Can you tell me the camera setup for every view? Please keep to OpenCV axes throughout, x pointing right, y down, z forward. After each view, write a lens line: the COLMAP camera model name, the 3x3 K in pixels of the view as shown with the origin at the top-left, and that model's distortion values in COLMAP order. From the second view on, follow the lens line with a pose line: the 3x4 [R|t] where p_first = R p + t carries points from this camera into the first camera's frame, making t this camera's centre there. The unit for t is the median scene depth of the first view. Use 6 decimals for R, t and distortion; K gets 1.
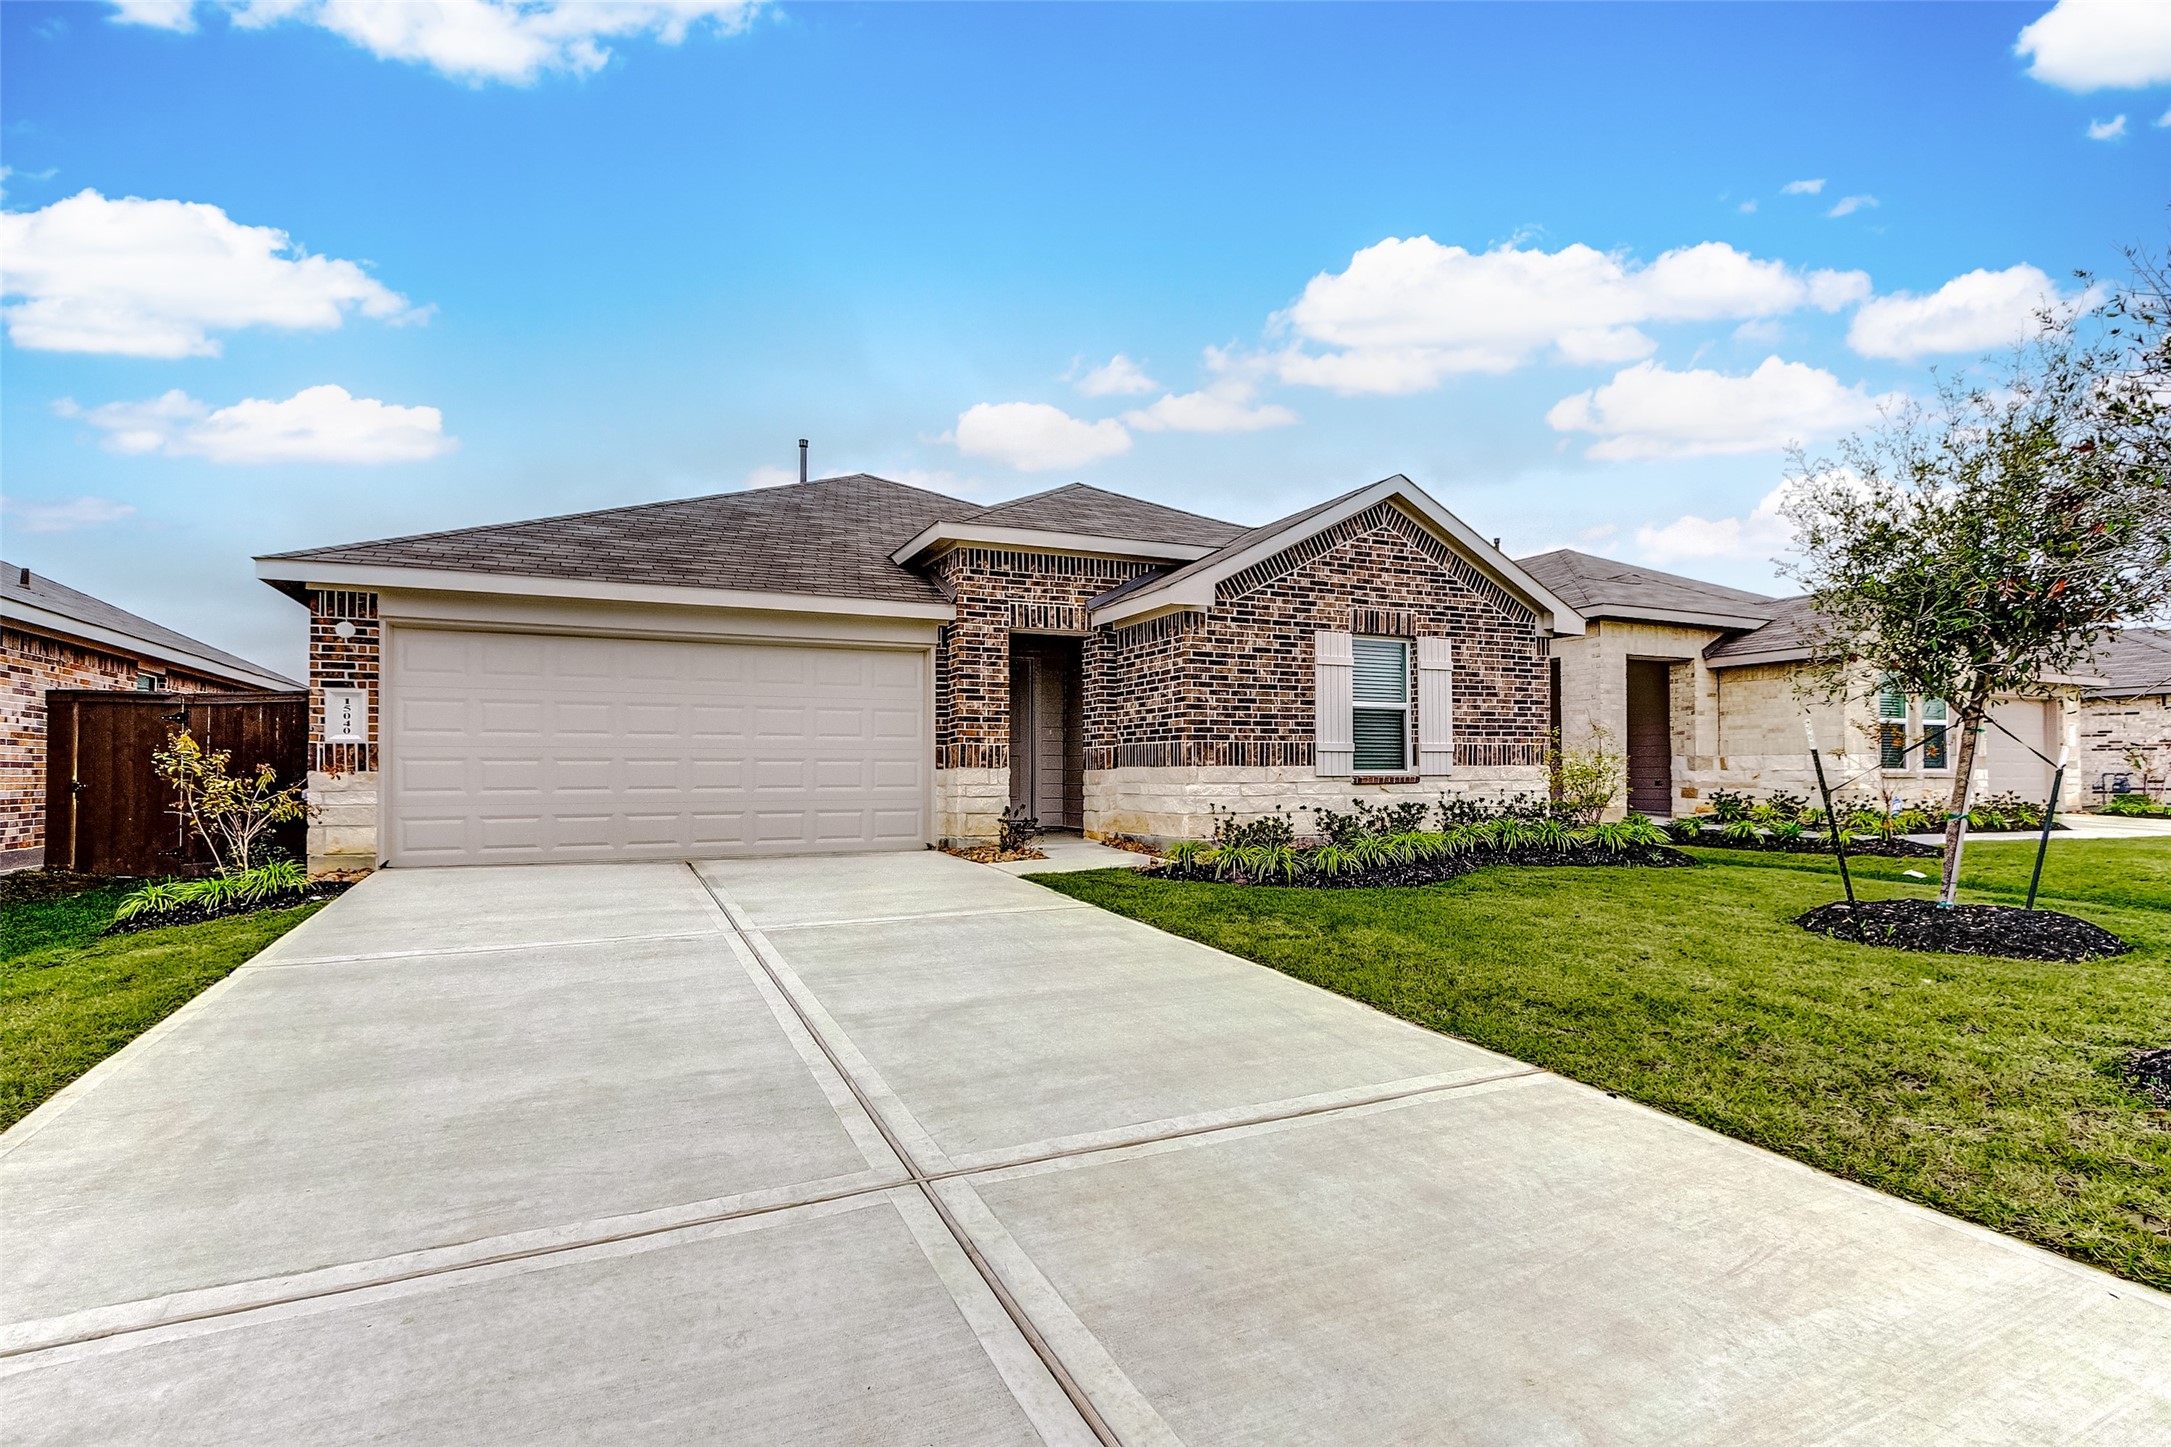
lens RADIAL K [[1024.7, 0, 1081.8], [0, 1024.7, 759.9], [0, 0, 1]] dist [0.004376, -0.000432]
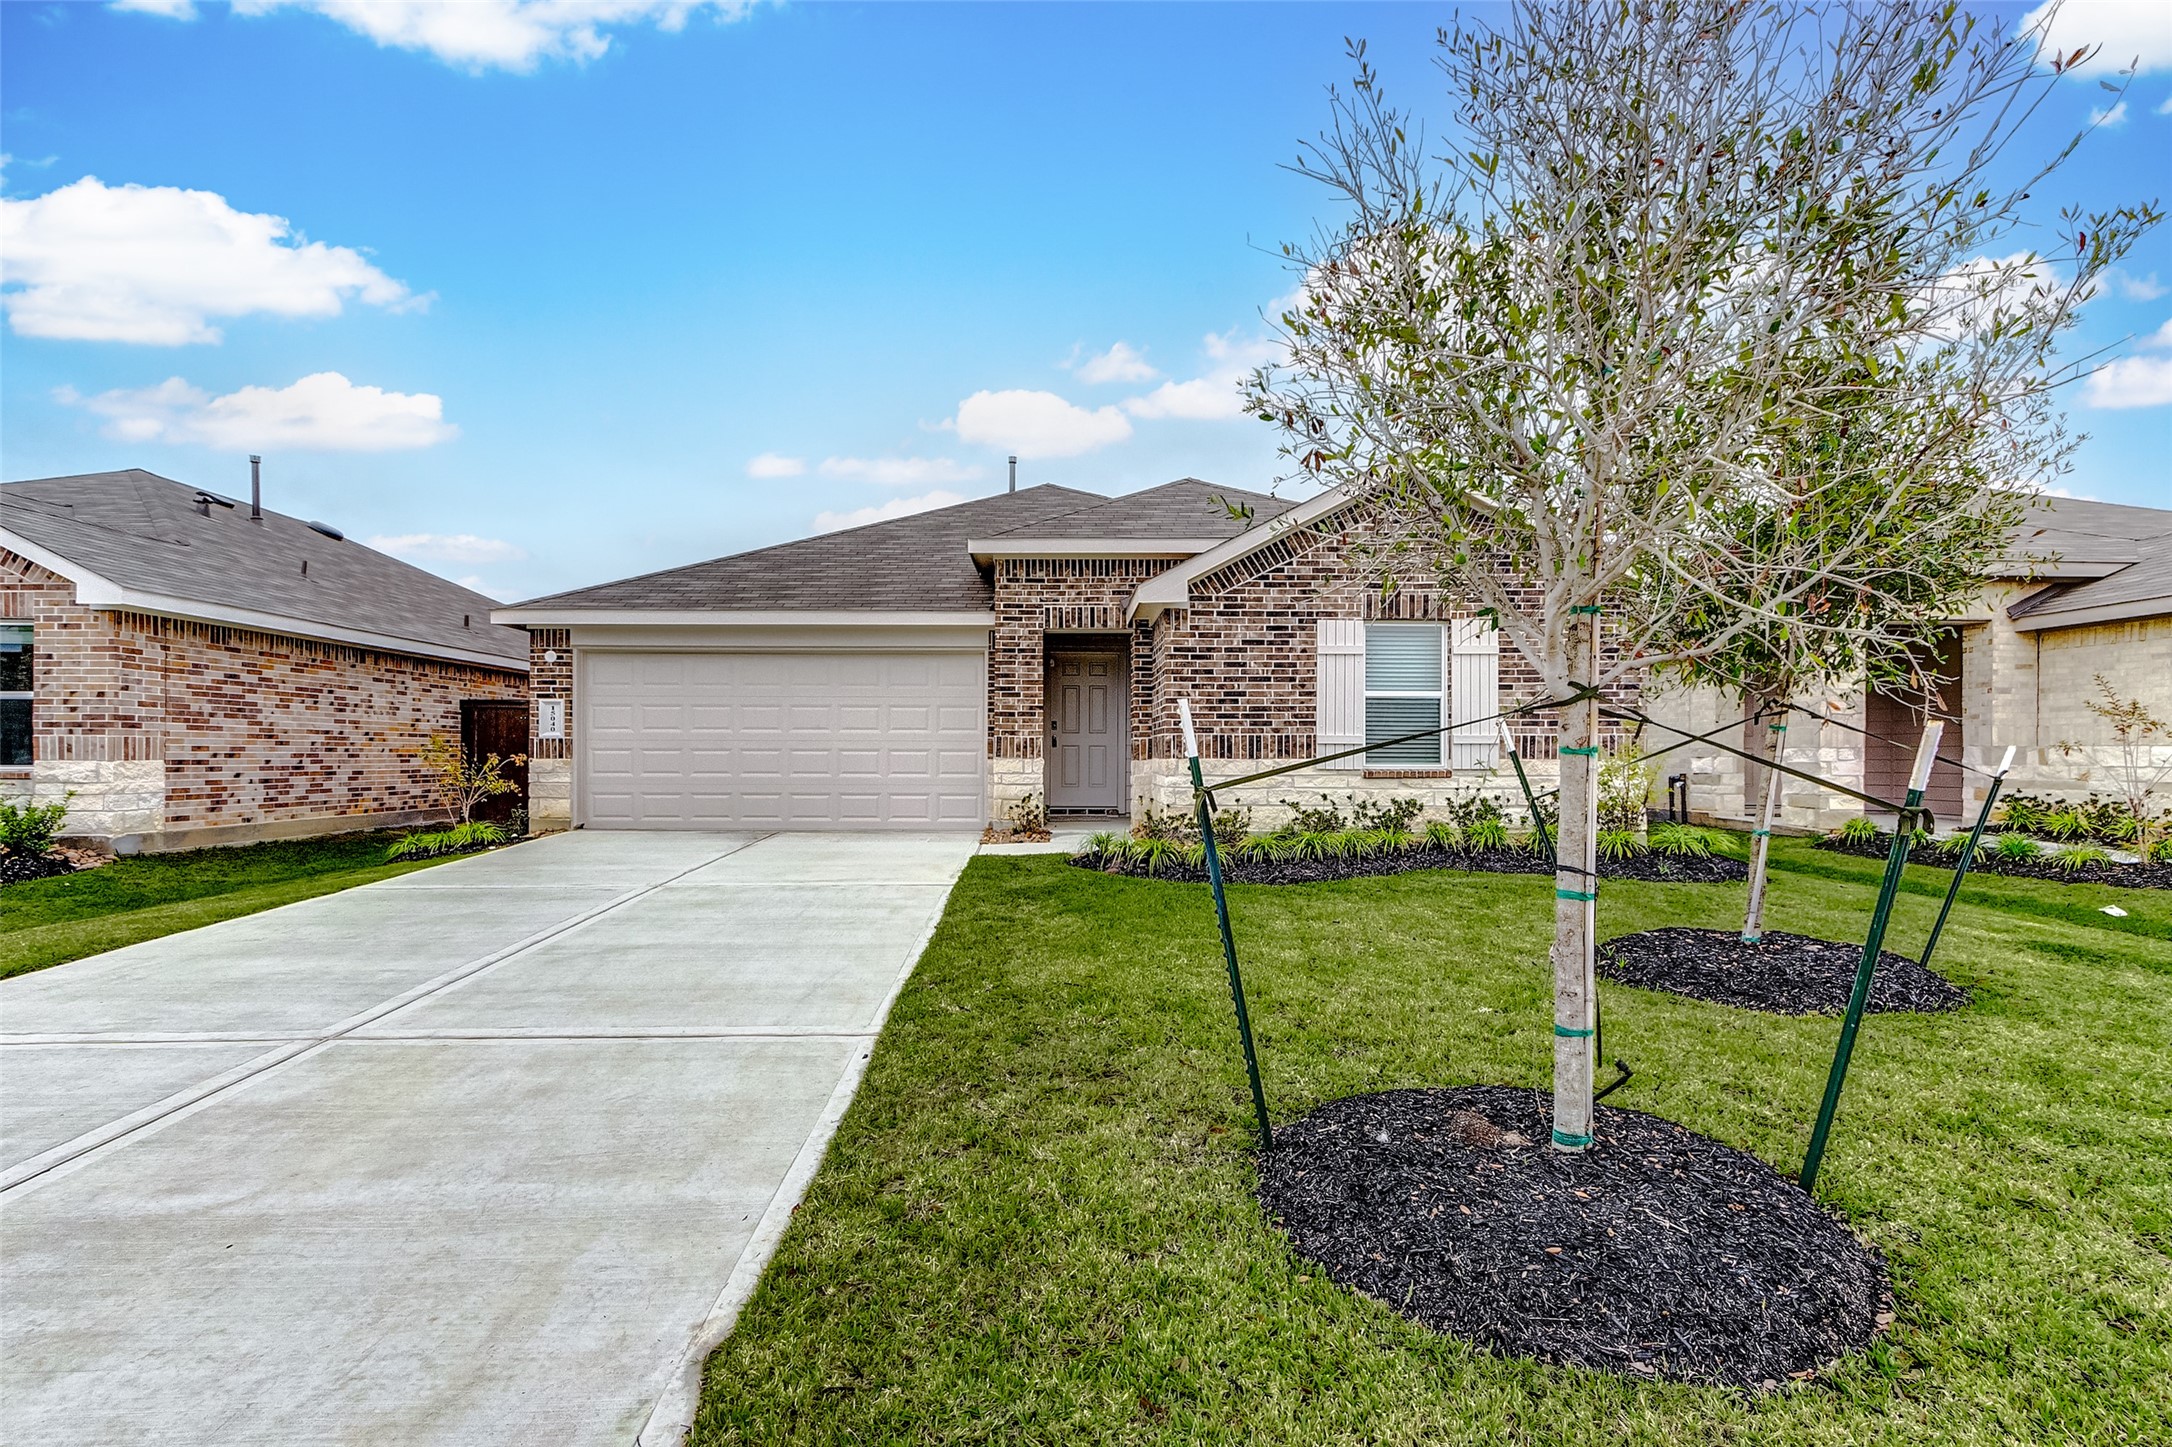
lens RADIAL K [[1031.8, 0, 1066.2], [0, 1031.8, 753.6], [0, 0, 1]] dist [0.002866, -0.000002]
pose [[0.912244, 0.005864, -0.409605, 0.415024], [-0.000444, 0.999911, 0.013325, -0.012093], [0.409647, -0.011974, 0.912166, 0.008611]]
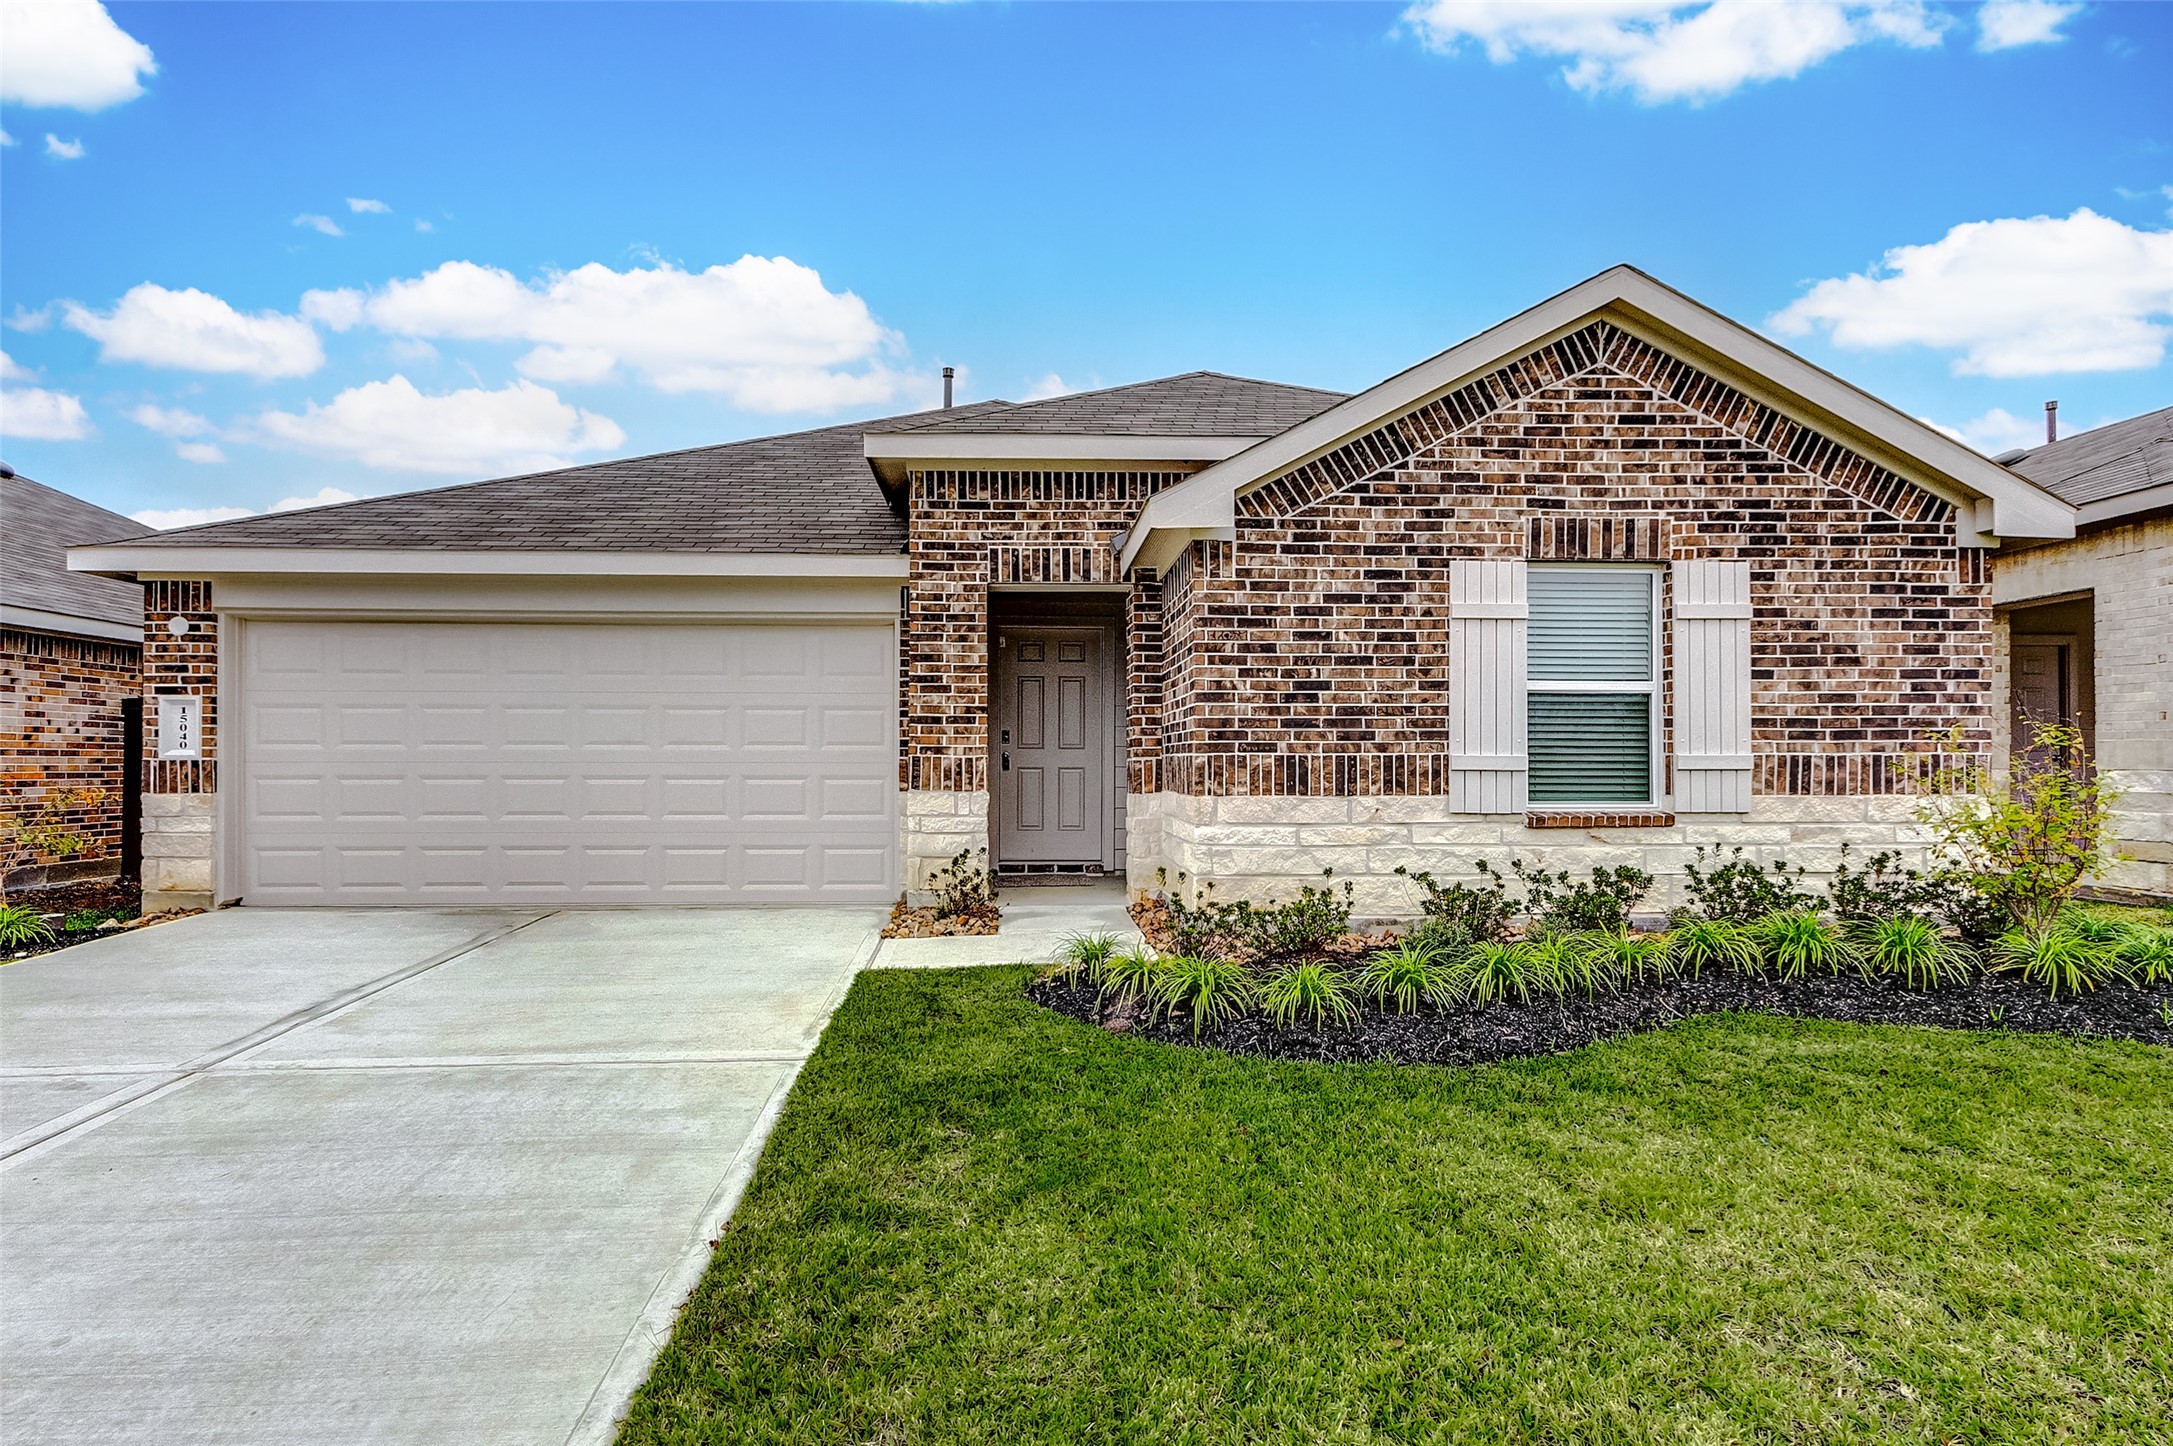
lens RADIAL K [[1153.9, 0, 1071.5], [0, 1153.9, 758.3], [0, 0, 1]] dist [0.007985, 0.000095]
pose [[0.929619, 0.002171, -0.368516, 0.271242], [0.001200, 0.999960, 0.008918, -0.021148], [0.368520, -0.008733, 0.929579, 0.320795]]
